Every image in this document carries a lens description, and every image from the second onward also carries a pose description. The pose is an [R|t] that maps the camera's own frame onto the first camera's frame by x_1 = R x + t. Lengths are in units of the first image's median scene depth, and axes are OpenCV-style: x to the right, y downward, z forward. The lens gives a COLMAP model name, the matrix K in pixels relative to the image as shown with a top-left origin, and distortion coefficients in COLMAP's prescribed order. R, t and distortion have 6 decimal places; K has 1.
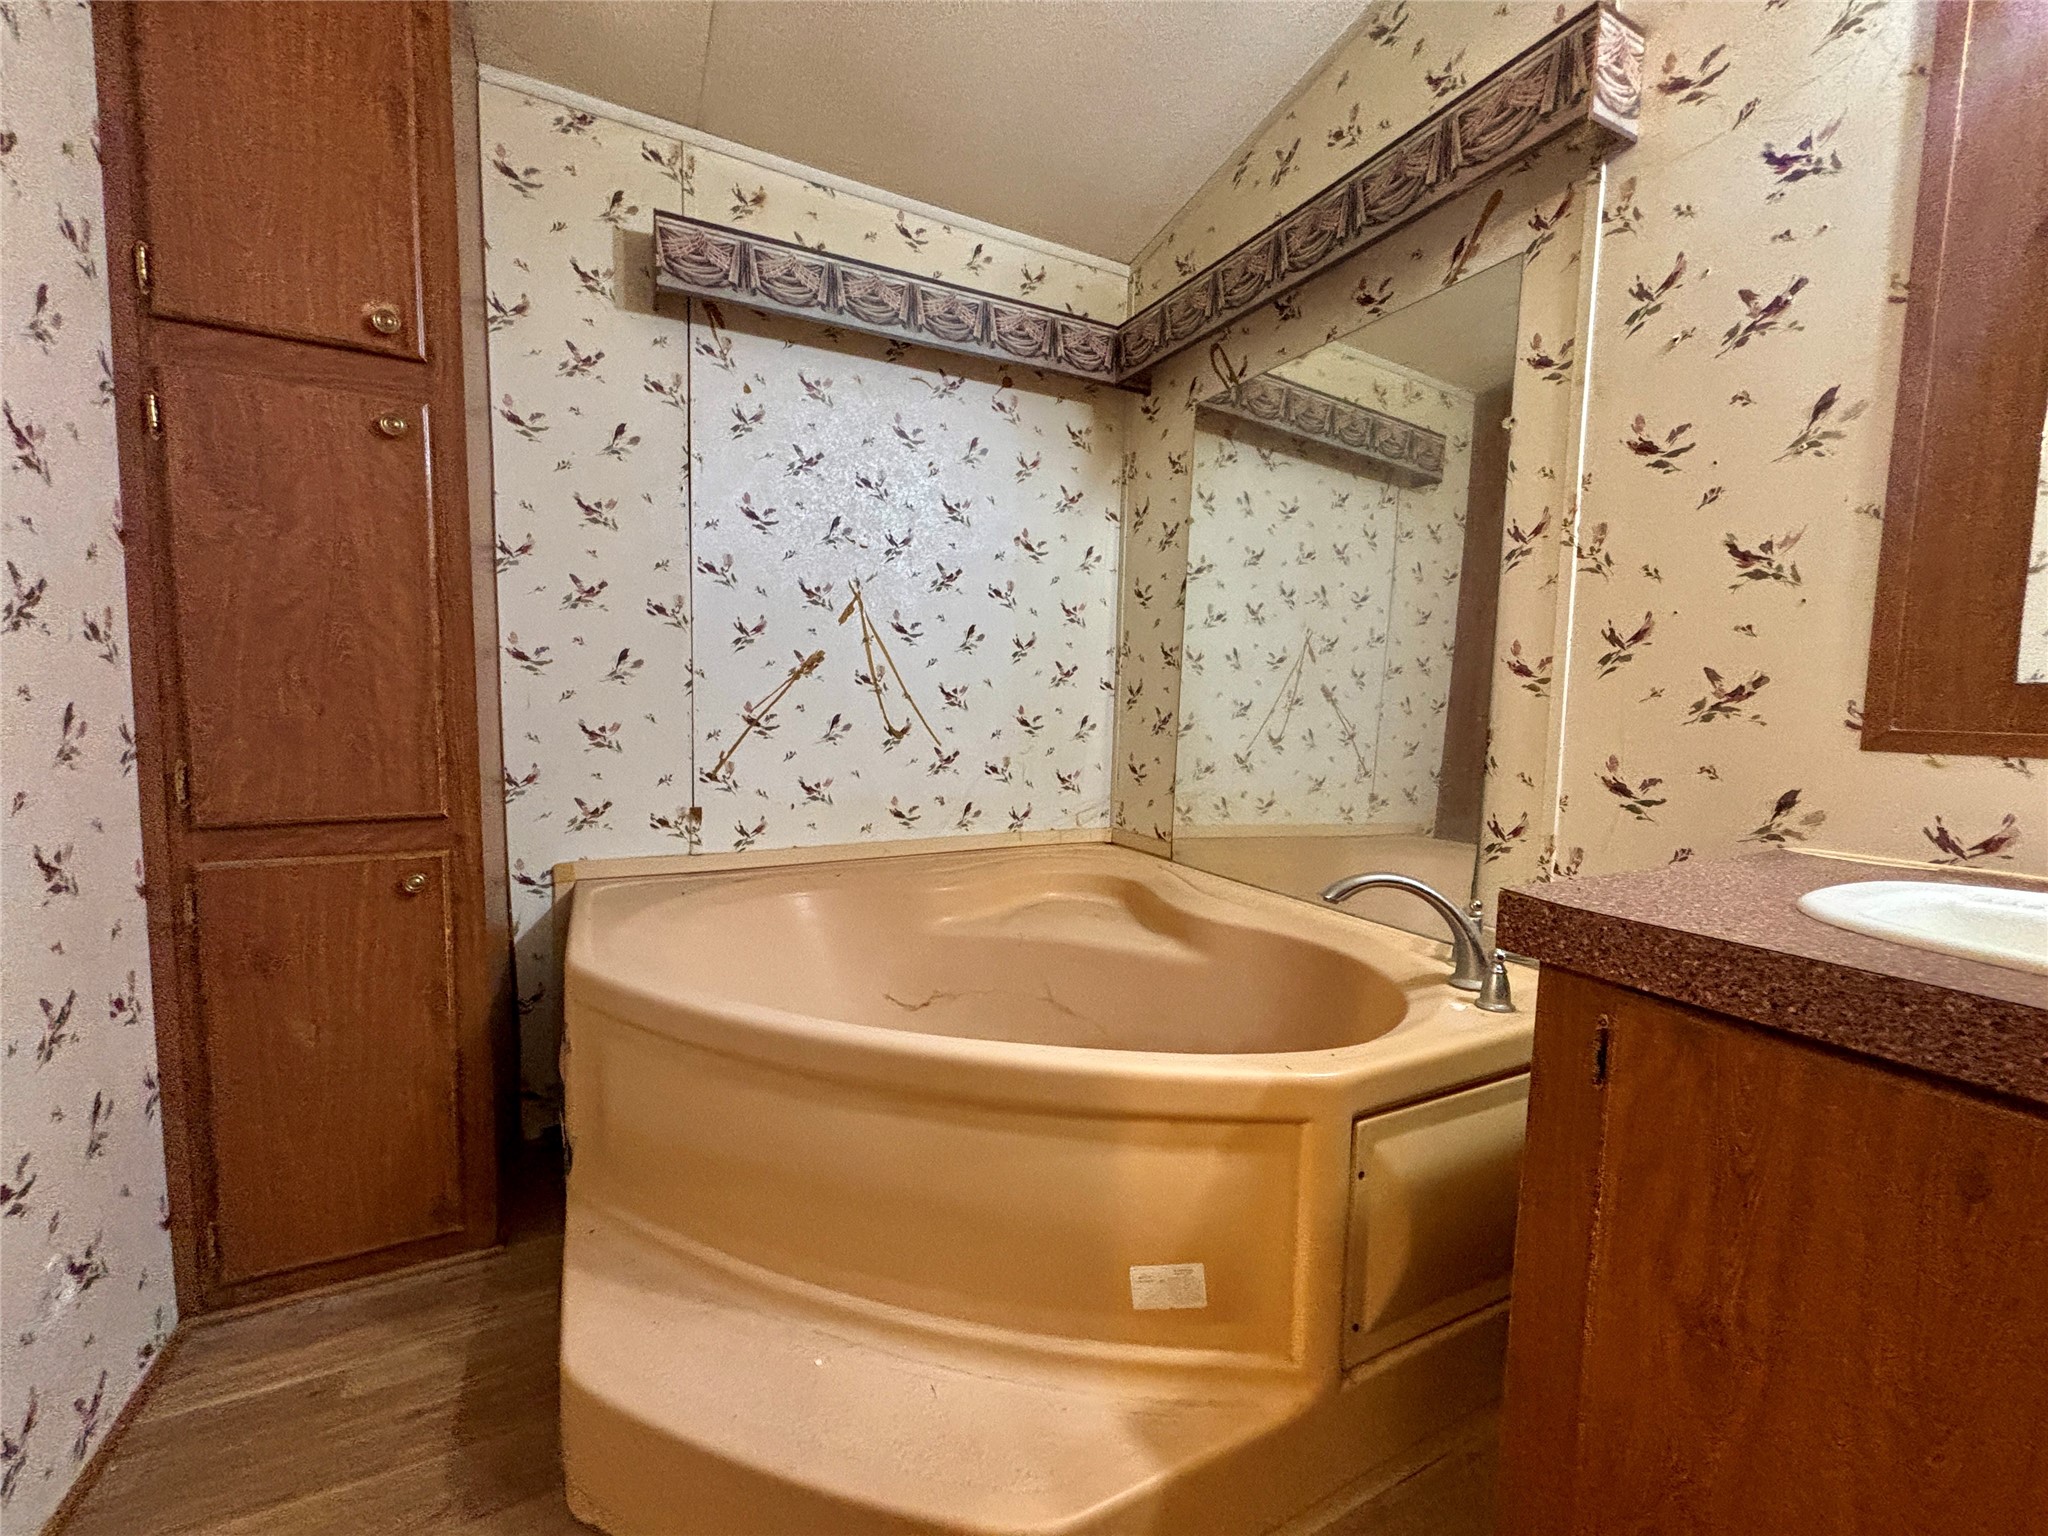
lens RADIAL K [[818.1, 0, 1024.0], [0, 818.1, 768.0], [0, 0, 1]] dist [0.016795, -0.000344]
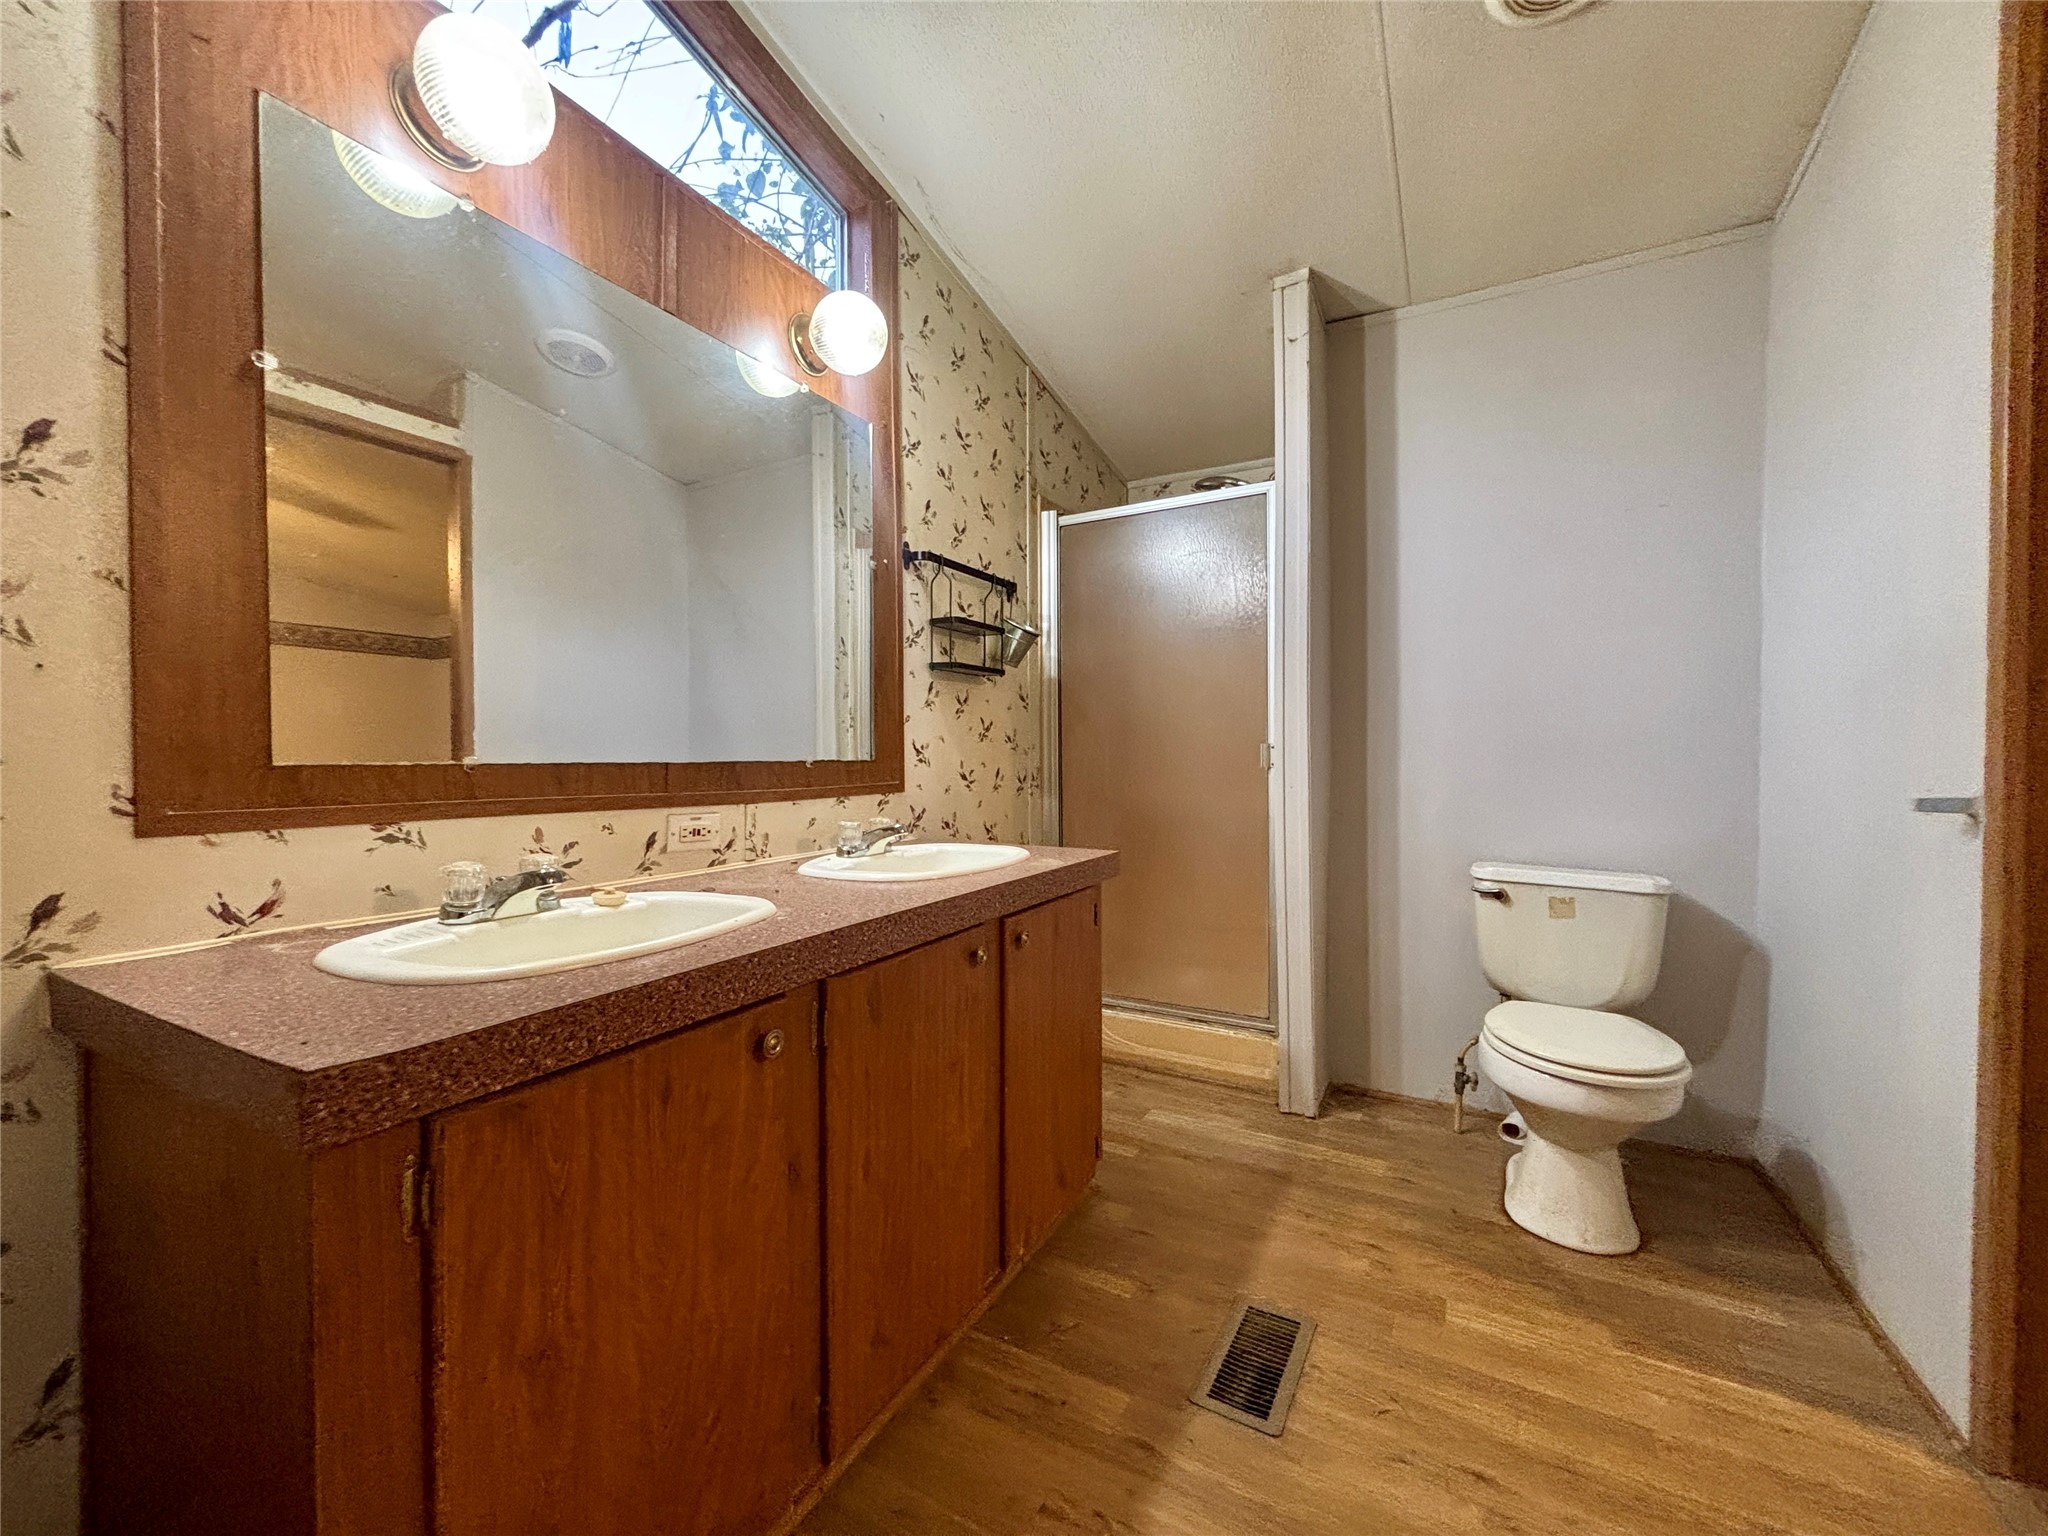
lens RADIAL K [[825.8, 0, 1024.0], [0, 825.8, 768.0], [0, 0, 1]] dist [-0.000400, -0.000151]
pose [[-0.552950, -0.034733, 0.832490, -0.312431], [0.058182, 0.995082, 0.080162, -0.120894], [-0.831181, 0.092761, -0.548210, 0.714994]]
